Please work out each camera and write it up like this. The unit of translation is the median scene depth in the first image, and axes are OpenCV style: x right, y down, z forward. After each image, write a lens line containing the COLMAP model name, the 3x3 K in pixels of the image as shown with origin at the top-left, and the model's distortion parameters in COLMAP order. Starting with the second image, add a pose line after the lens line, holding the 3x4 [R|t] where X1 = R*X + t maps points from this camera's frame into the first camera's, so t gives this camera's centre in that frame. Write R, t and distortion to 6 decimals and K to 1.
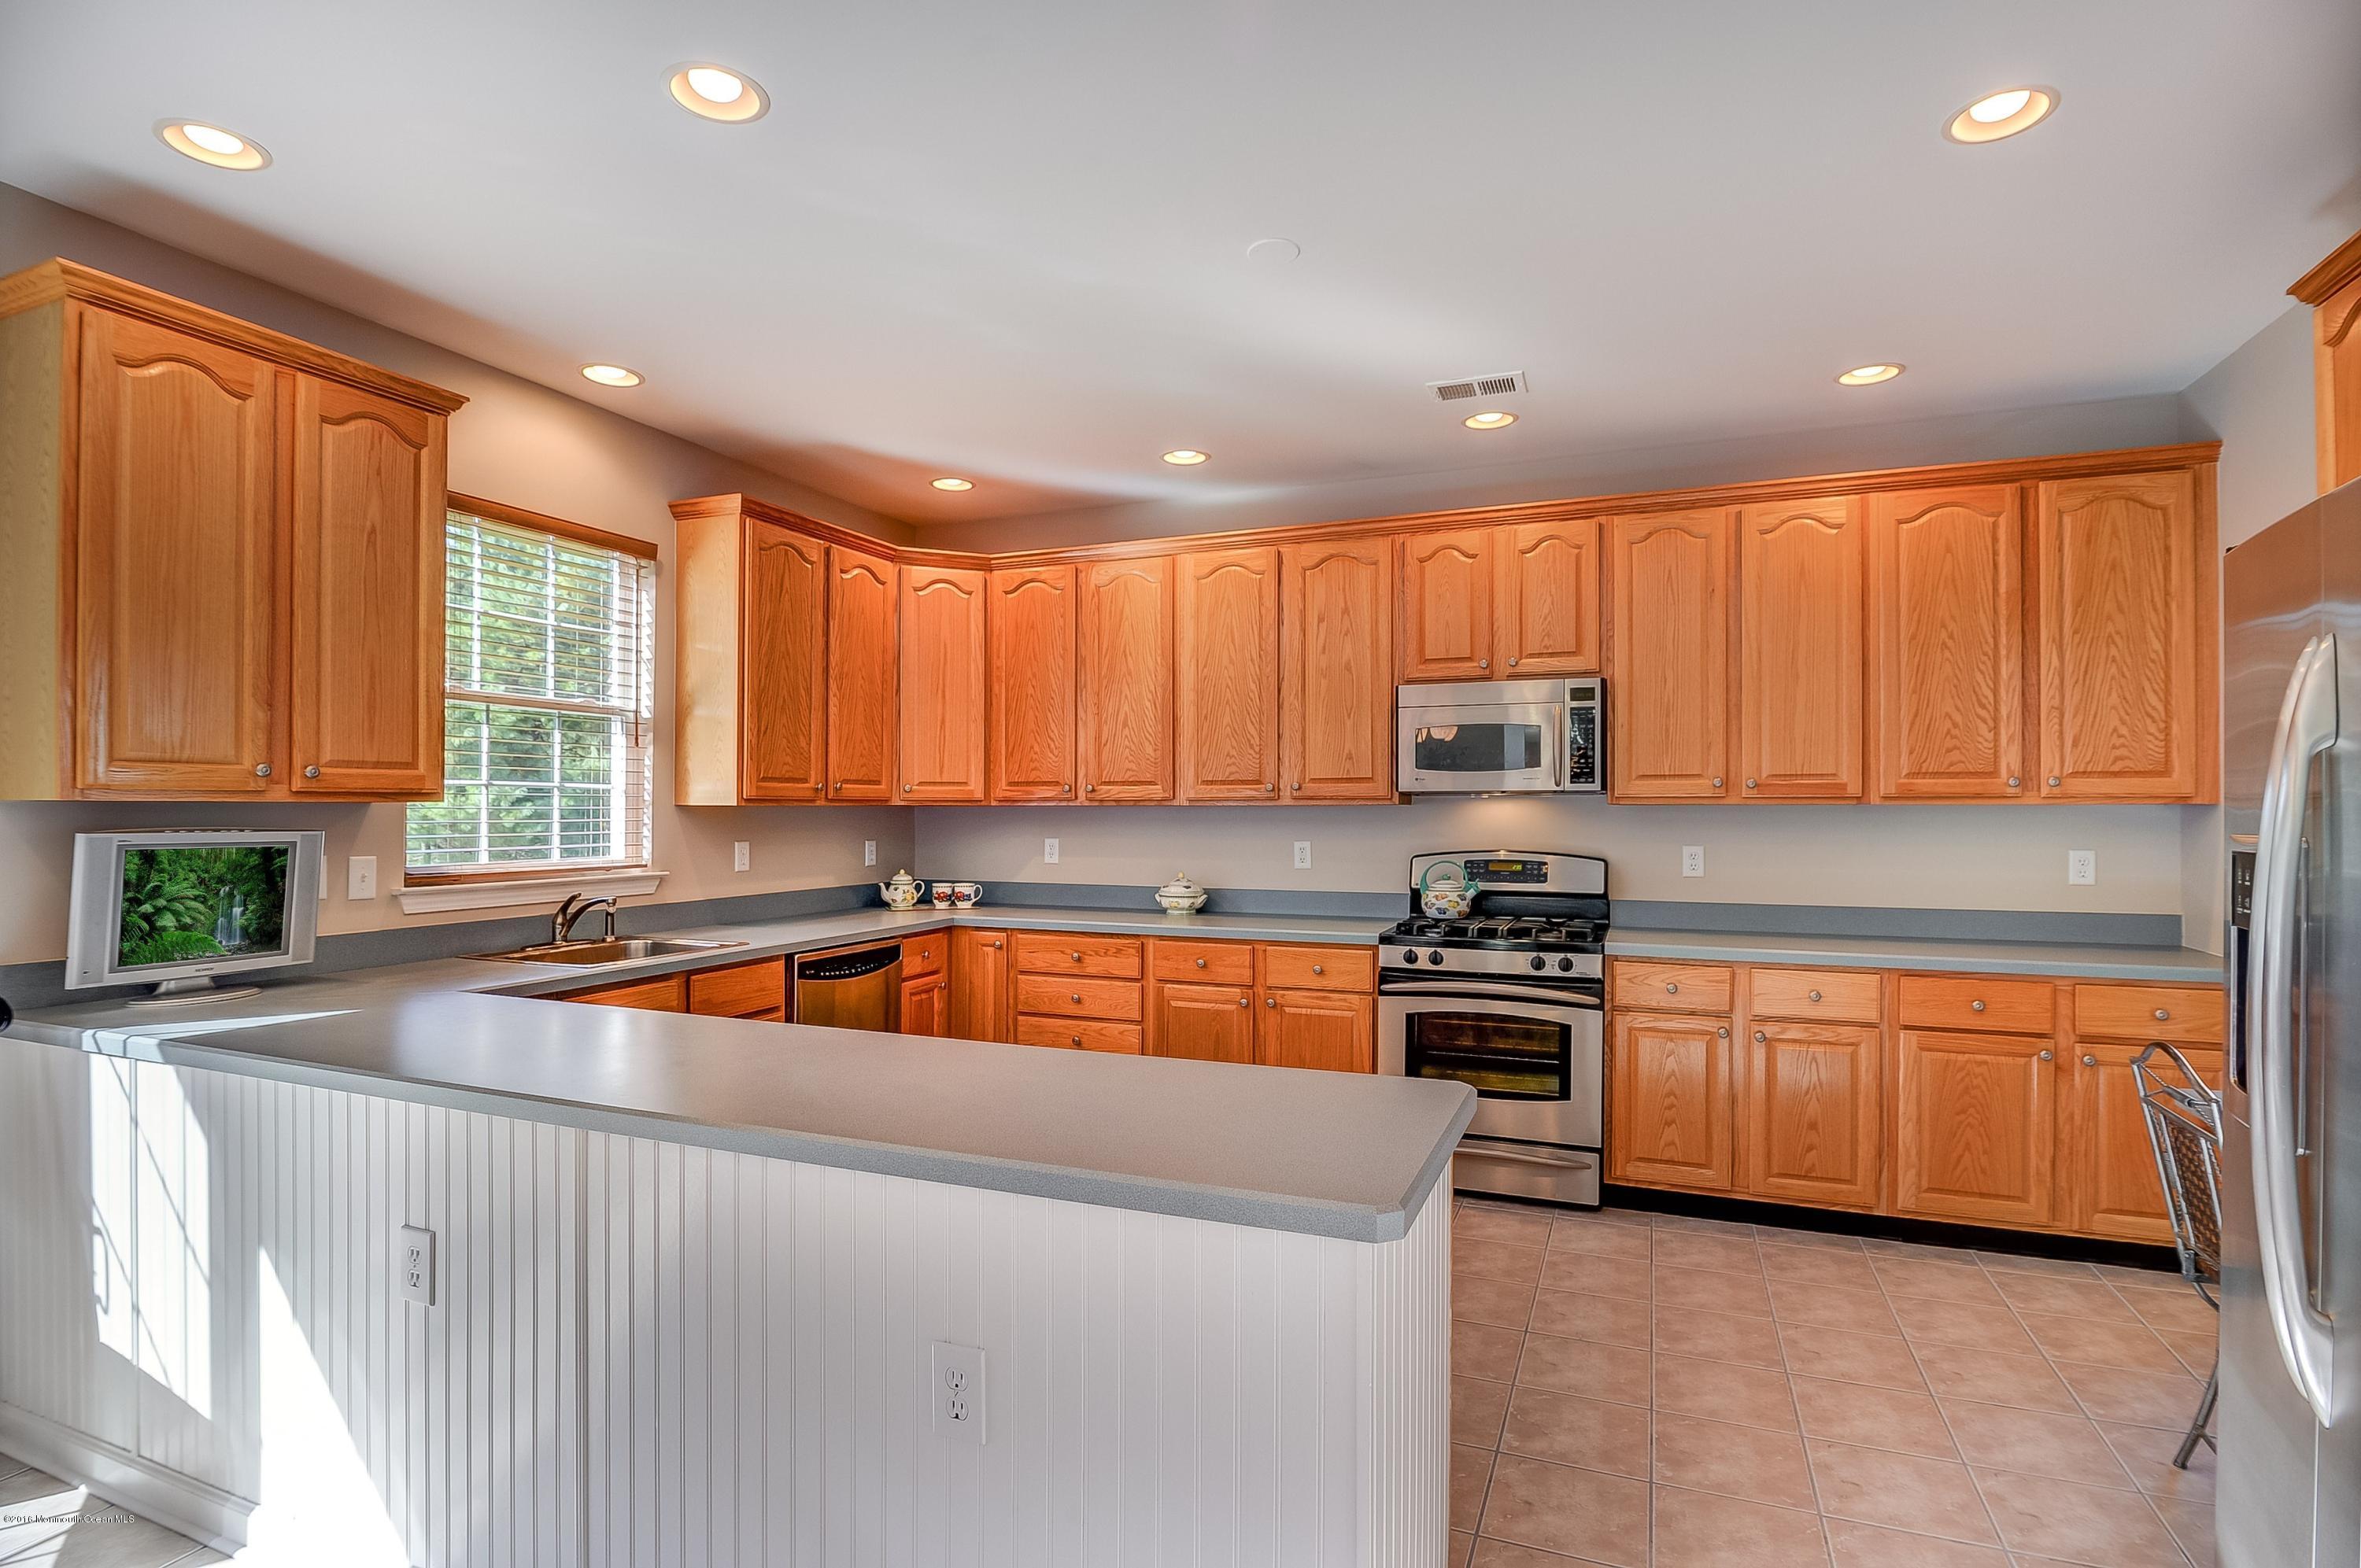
lens RADIAL K [[1153.2, 0, 1183.9], [0, 1153.2, 813.6], [0, 0, 1]] dist [-0.016634, -0.000678]
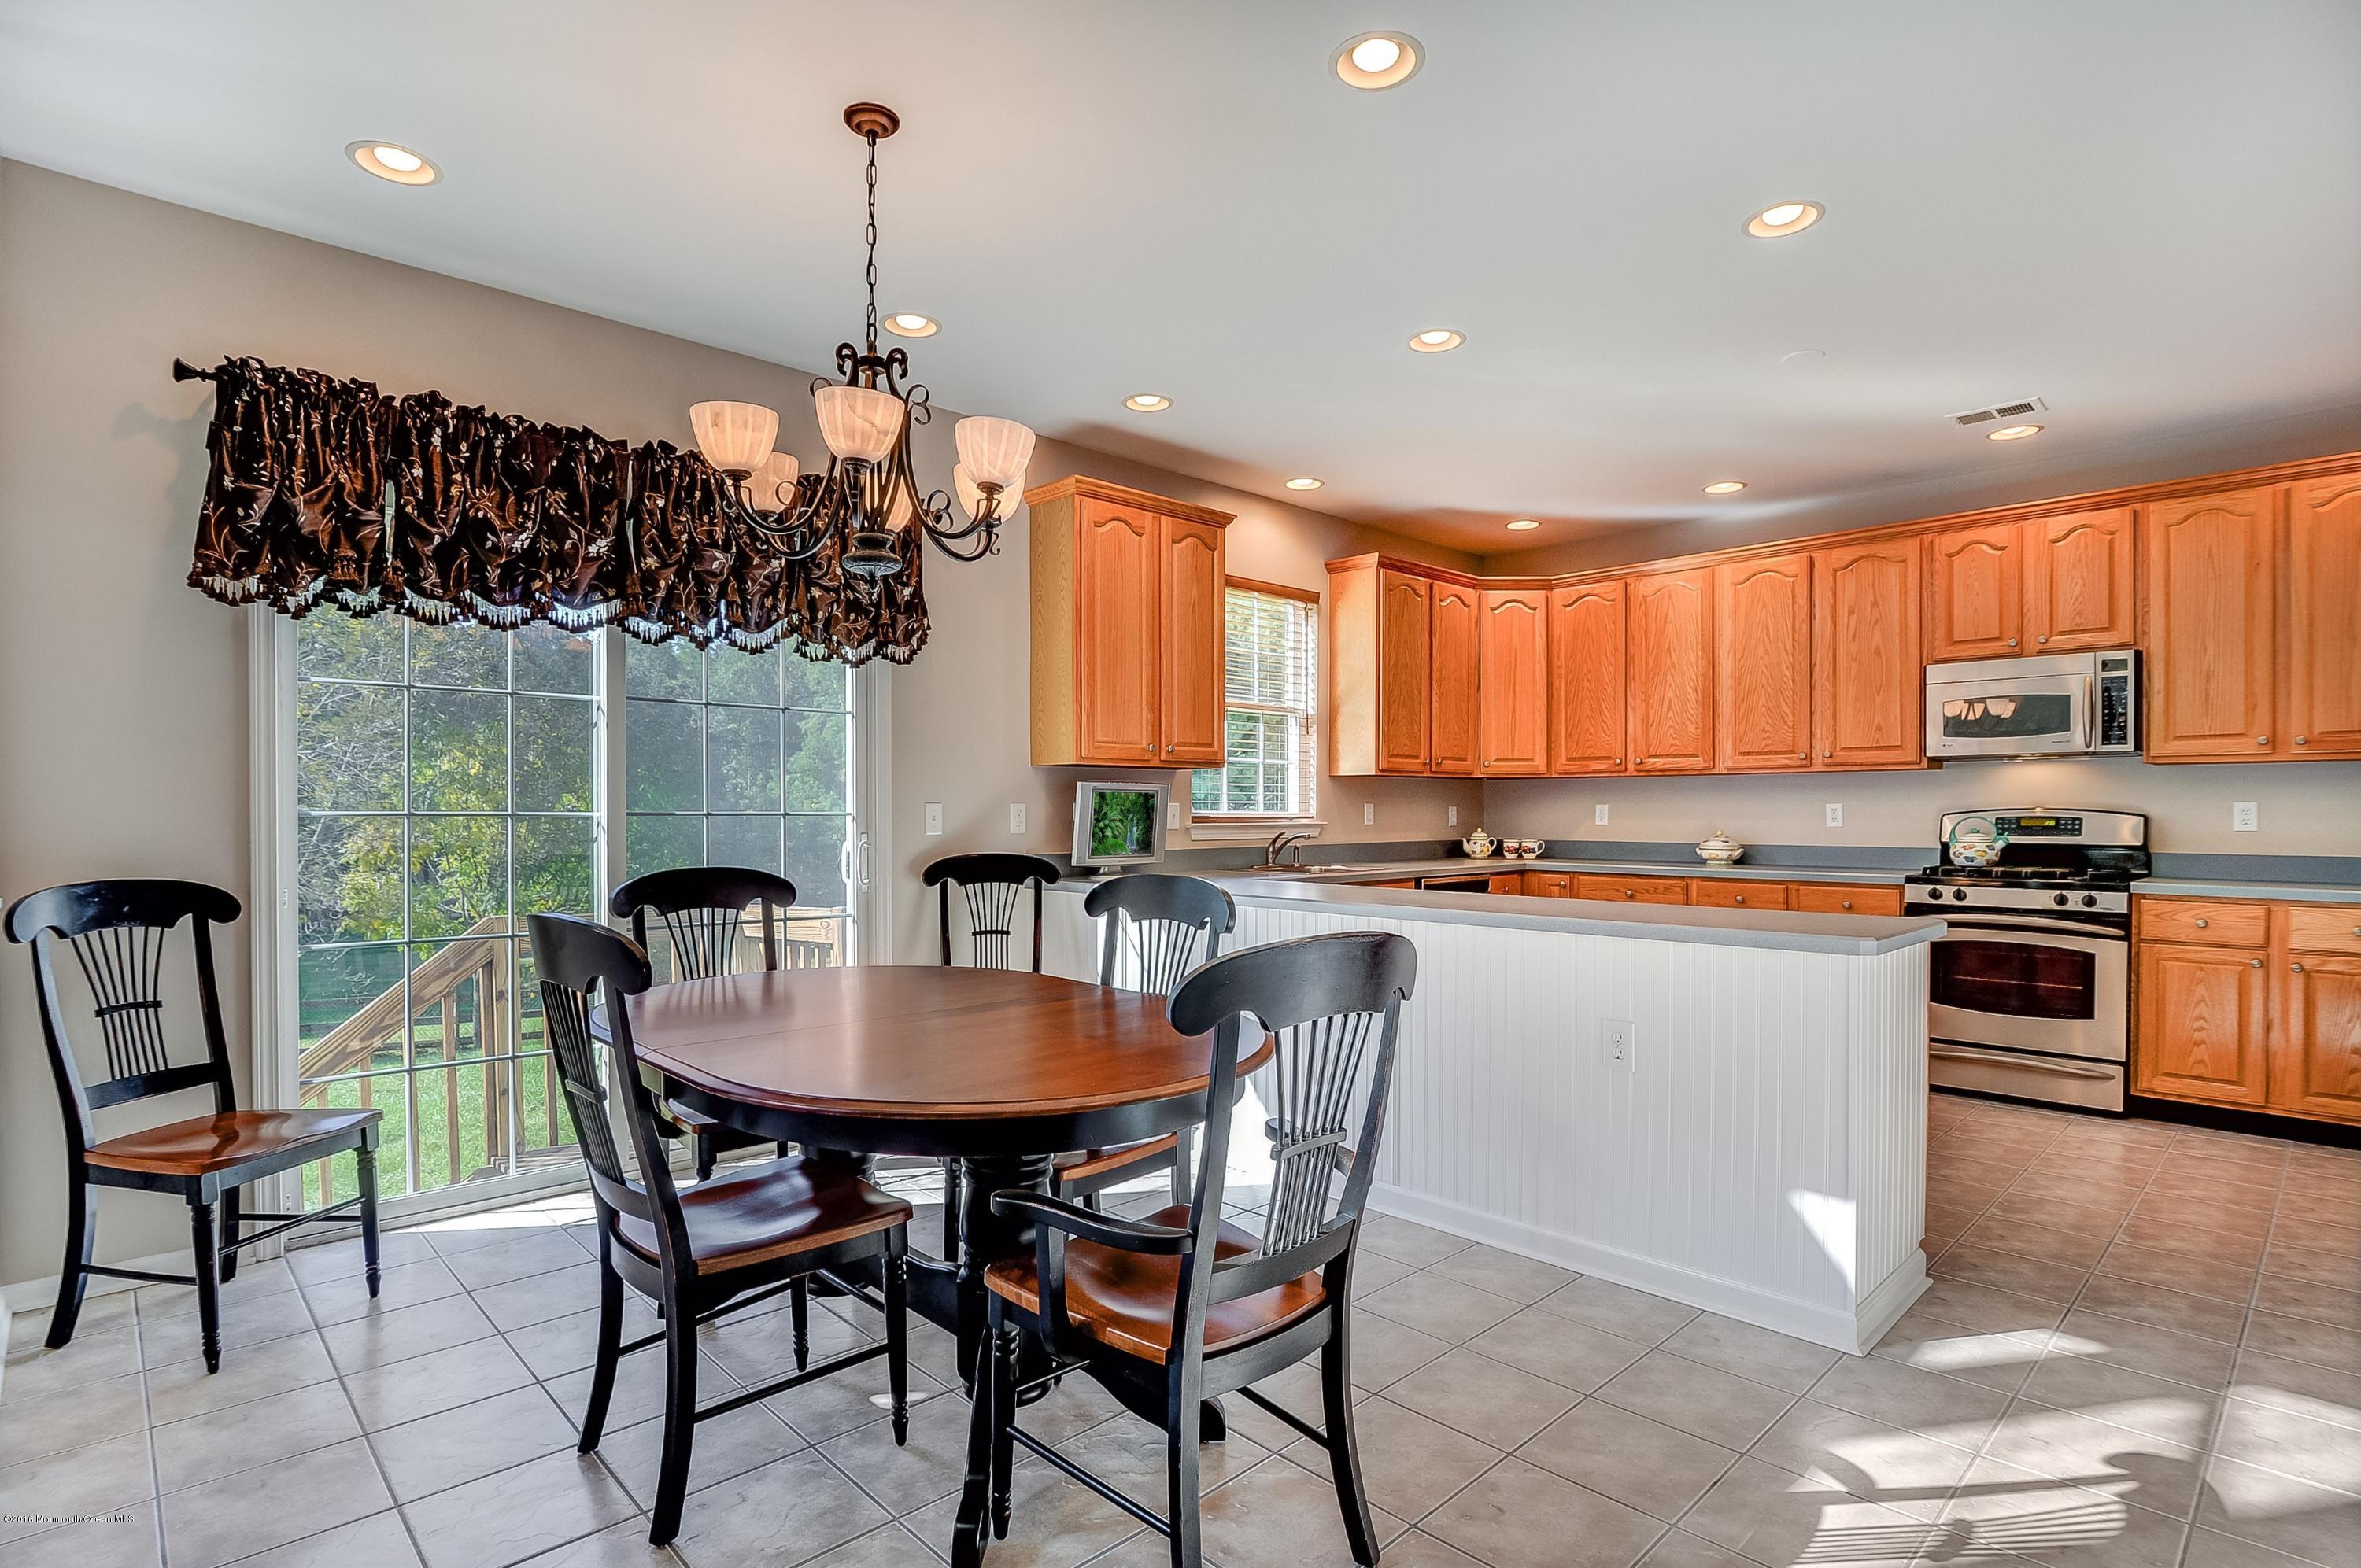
lens RADIAL K [[1153.2, 0, 1183.9], [0, 1153.2, 813.6], [0, 0, 1]] dist [-0.016634, -0.000678]
pose [[0.912295, 0.000512, -0.409534, -0.024660], [-0.000049, 0.999999, 0.001141, 0.038068], [0.409535, -0.001021, 0.912294, -0.369834]]
